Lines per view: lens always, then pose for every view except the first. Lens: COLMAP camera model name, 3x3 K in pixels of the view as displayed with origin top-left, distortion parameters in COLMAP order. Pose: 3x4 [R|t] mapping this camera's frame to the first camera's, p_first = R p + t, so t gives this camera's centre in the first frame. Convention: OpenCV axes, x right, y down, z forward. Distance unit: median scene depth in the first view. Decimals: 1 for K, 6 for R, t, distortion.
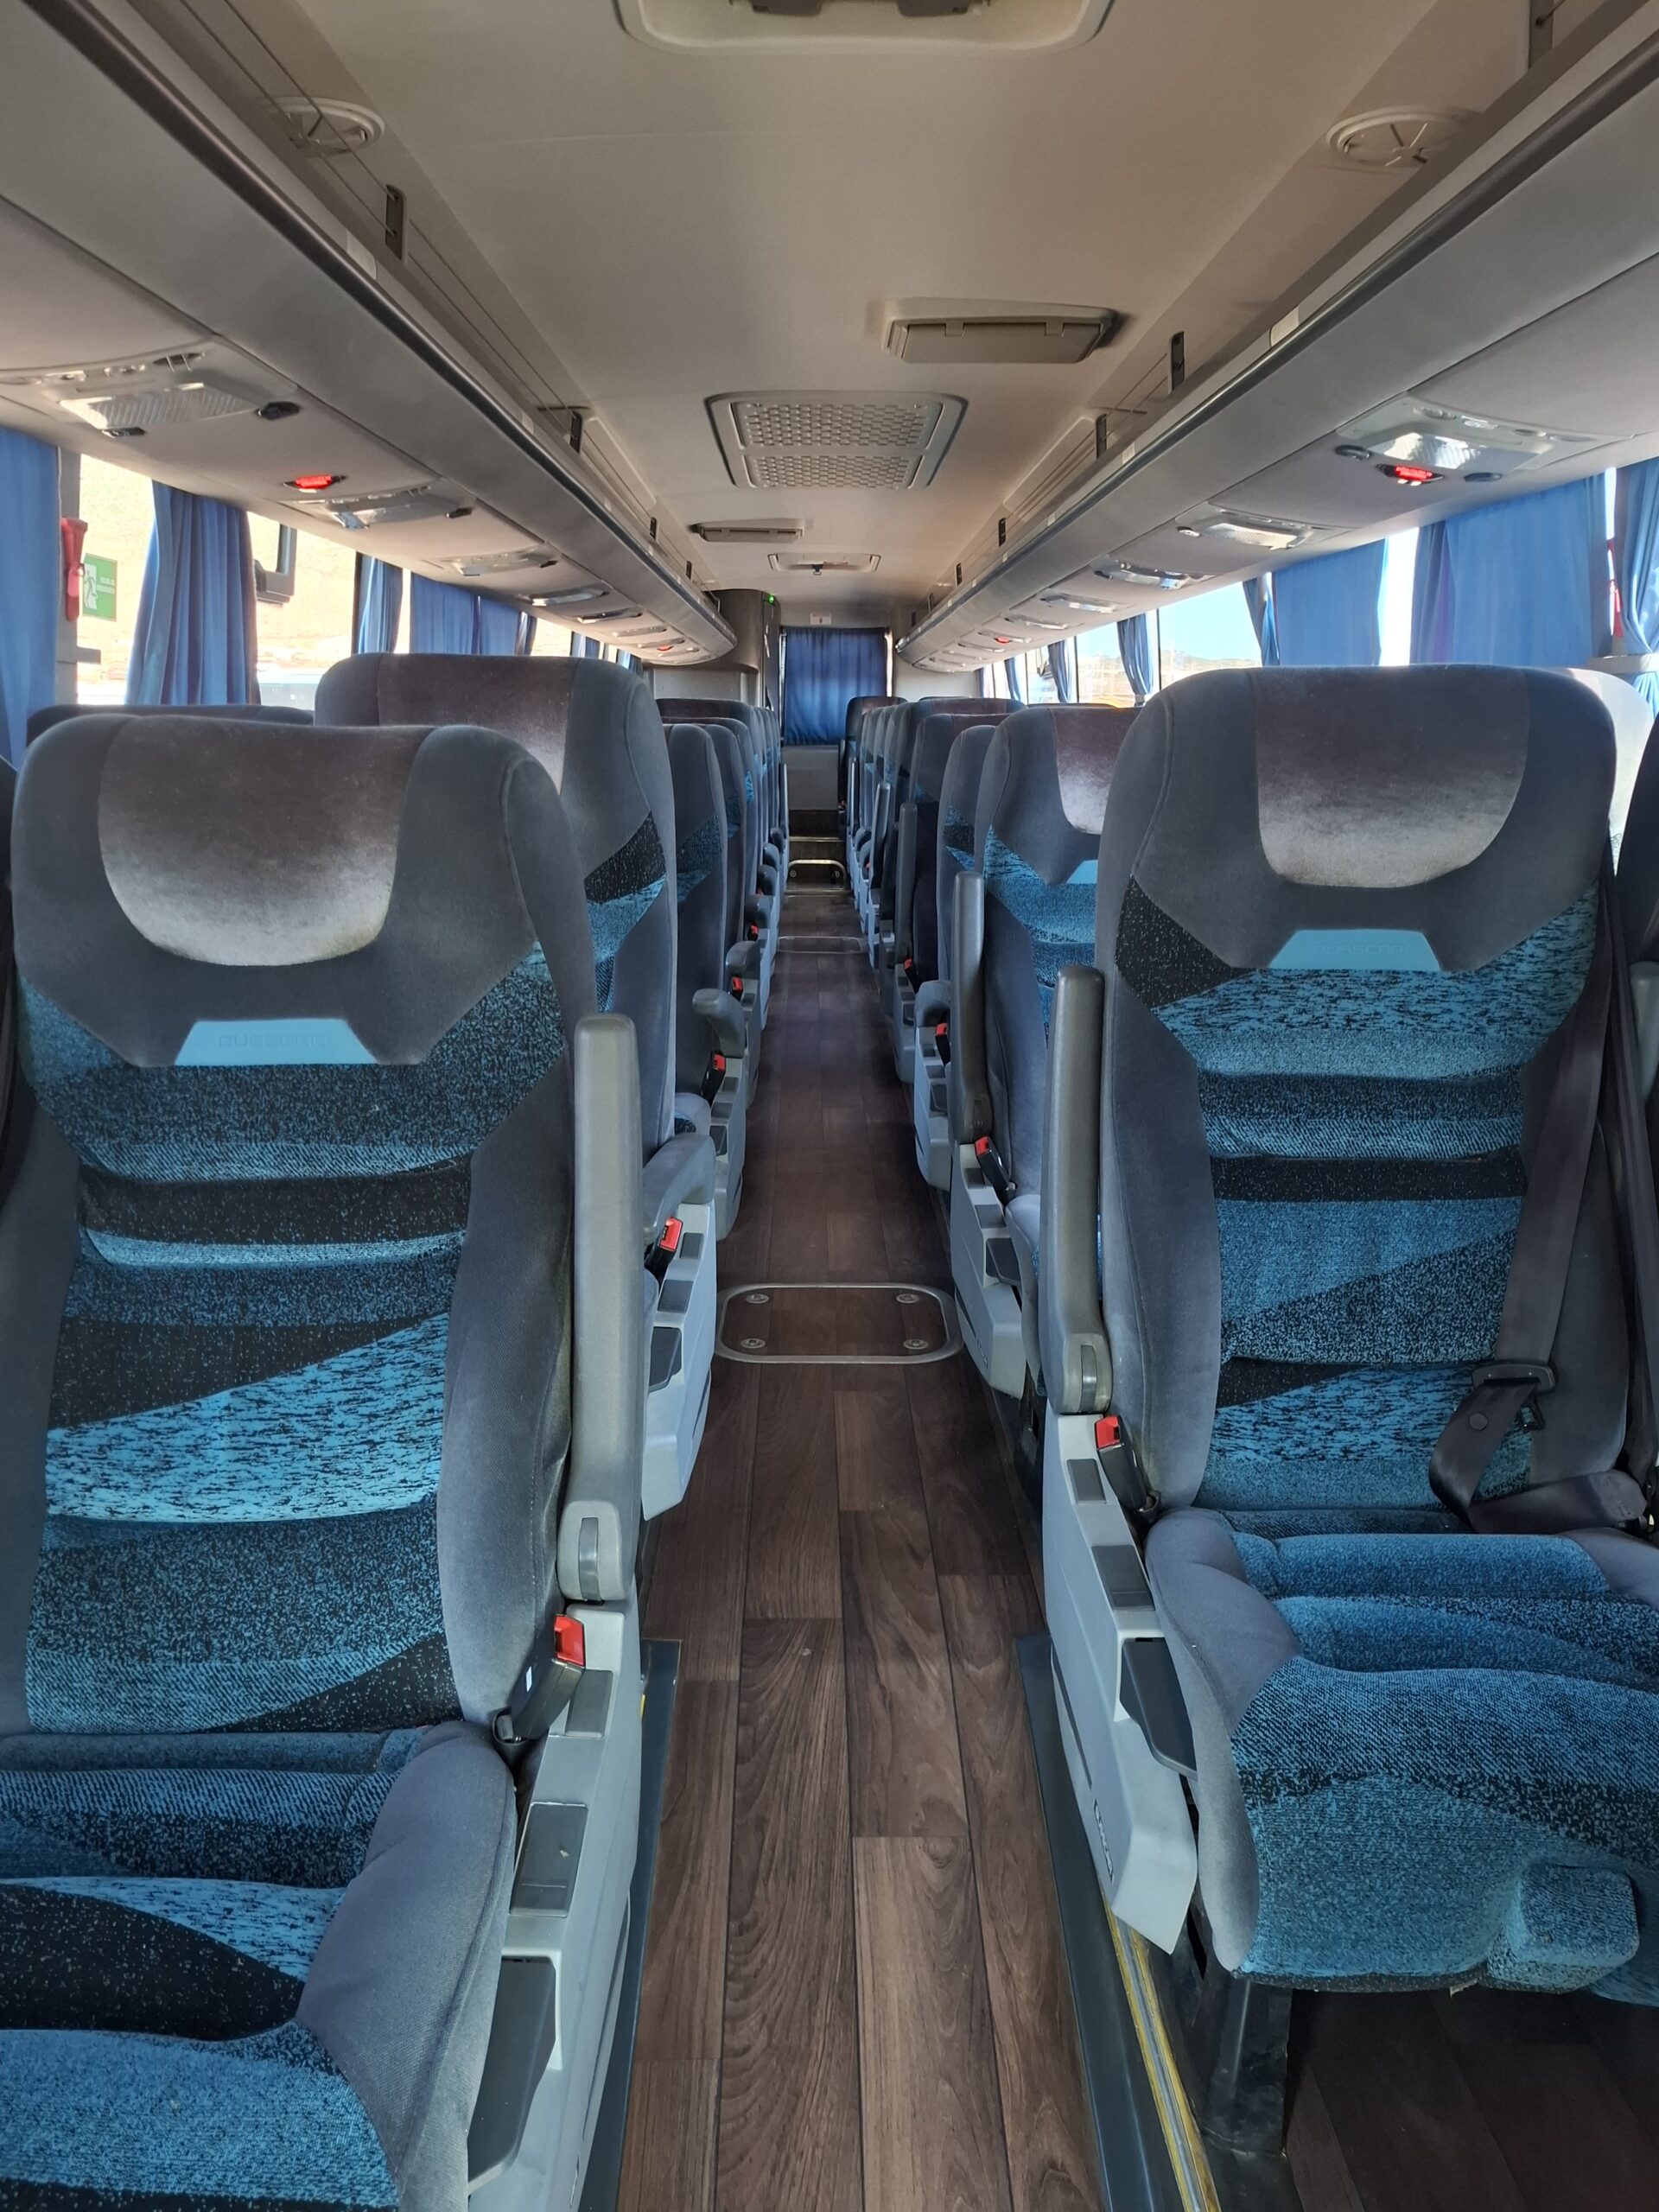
lens RADIAL K [[1448.5, 0, 820.7], [0, 1448.5, 1100.8], [0, 0, 1]] dist [0.085523, -0.091215]
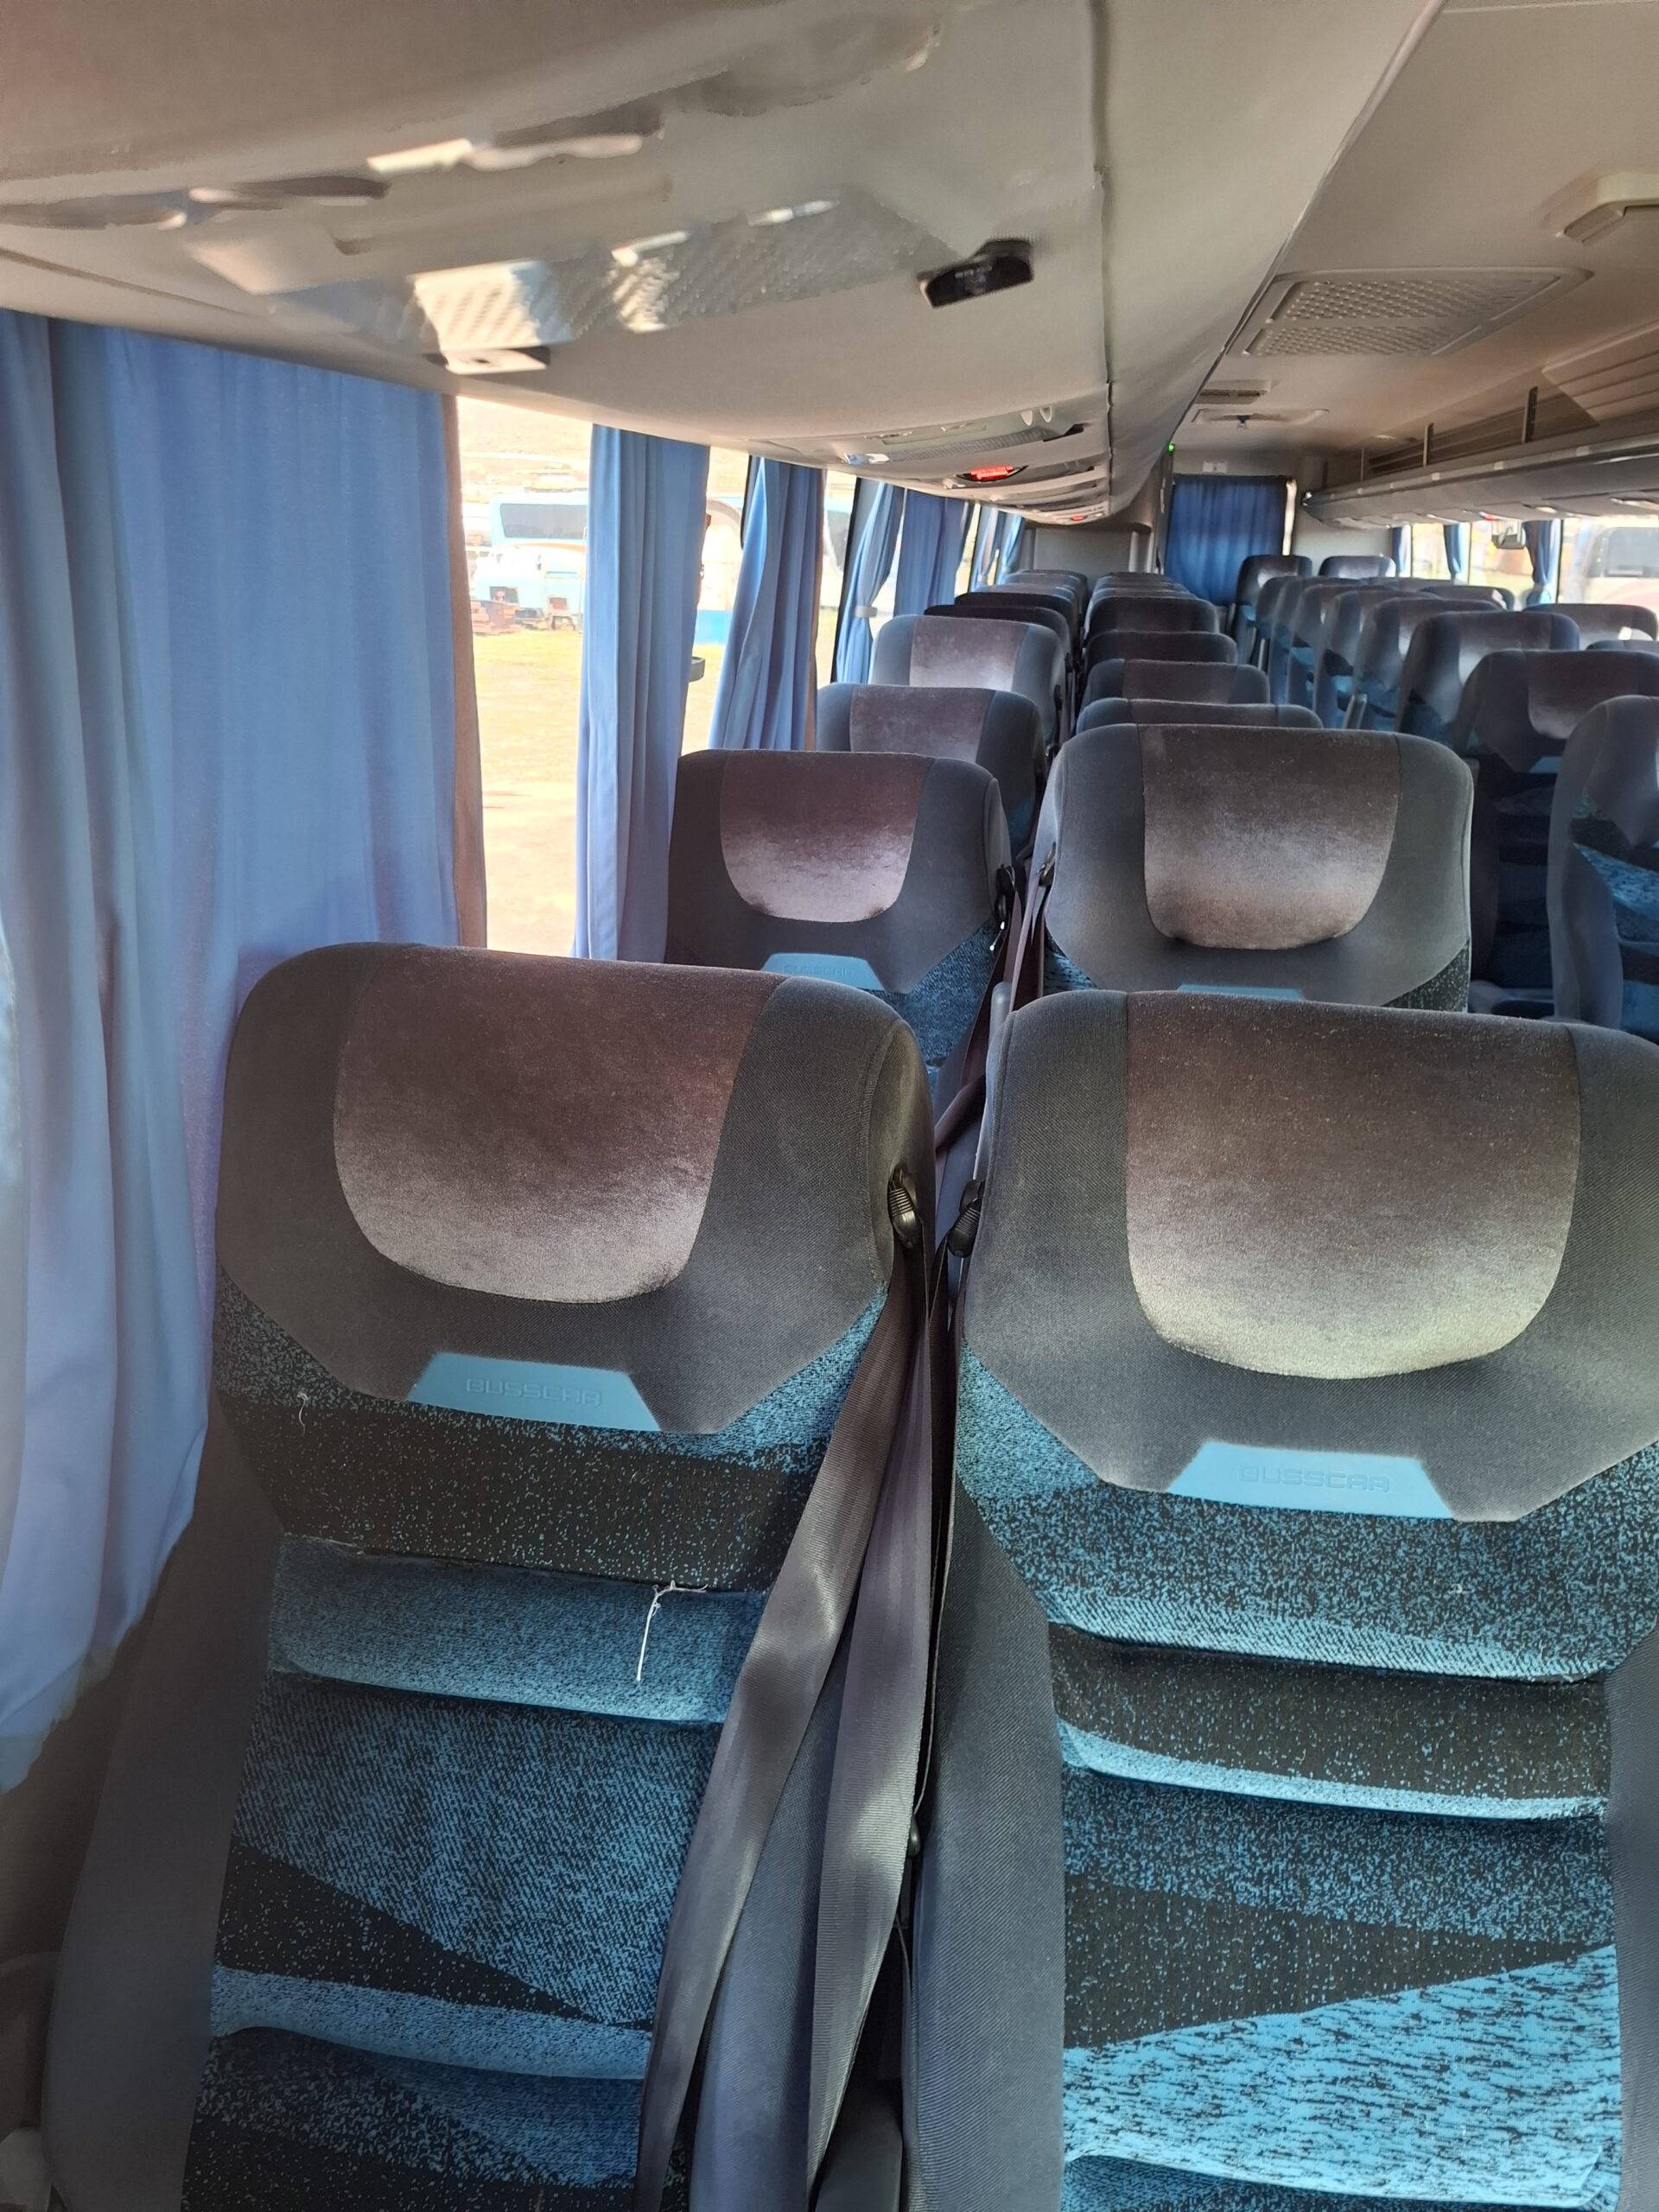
lens RADIAL K [[1481.1, 0, 915.4], [0, 1481.1, 1095.0], [0, 0, 1]] dist [0.035744, -0.029807]
pose [[0.989318, 0.063460, -0.131234, -0.483262], [-0.050693, 0.993852, 0.098432, -0.288562], [0.136673, -0.090728, 0.986453, 0.274108]]
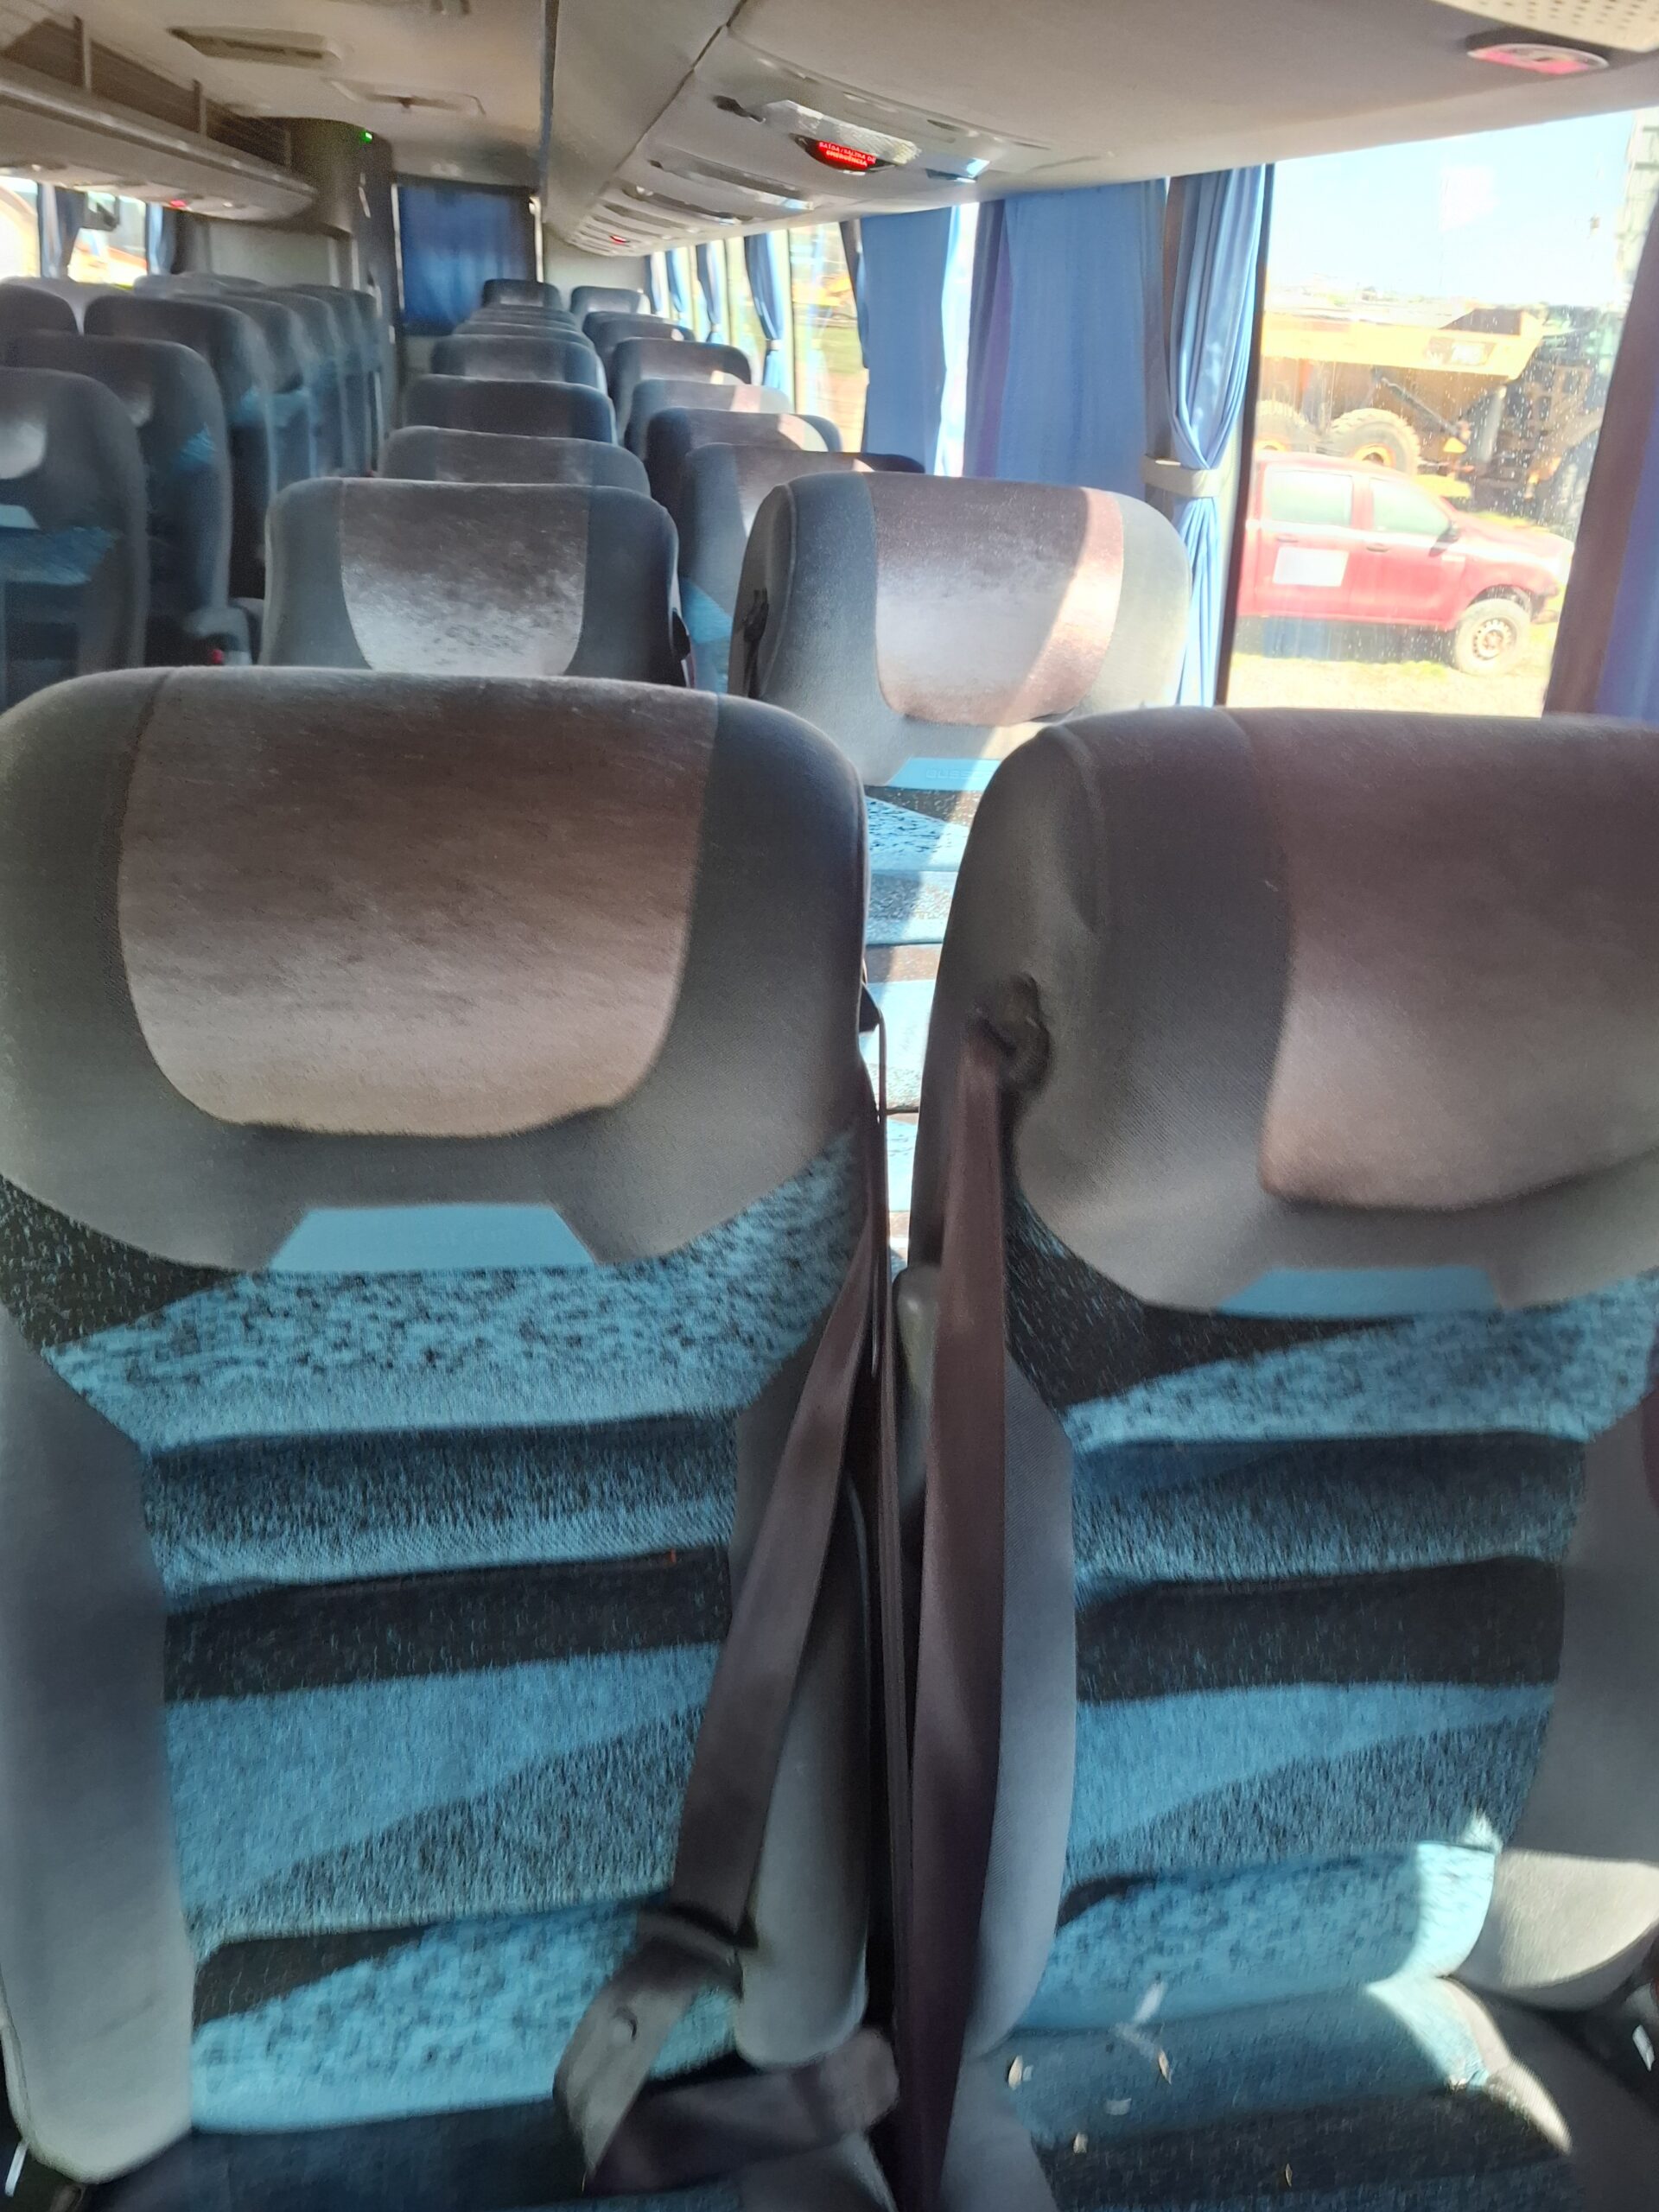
lens RADIAL K [[1525.3, 0, 846.4], [0, 1525.3, 1108.3], [0, 0, 1]] dist [0.072163, -0.068657]
pose [[0.980470, -0.023453, 0.195266, 0.465991], [-0.021049, 0.974648, 0.222752, -0.318610], [-0.195540, -0.222512, 0.955119, 0.511470]]
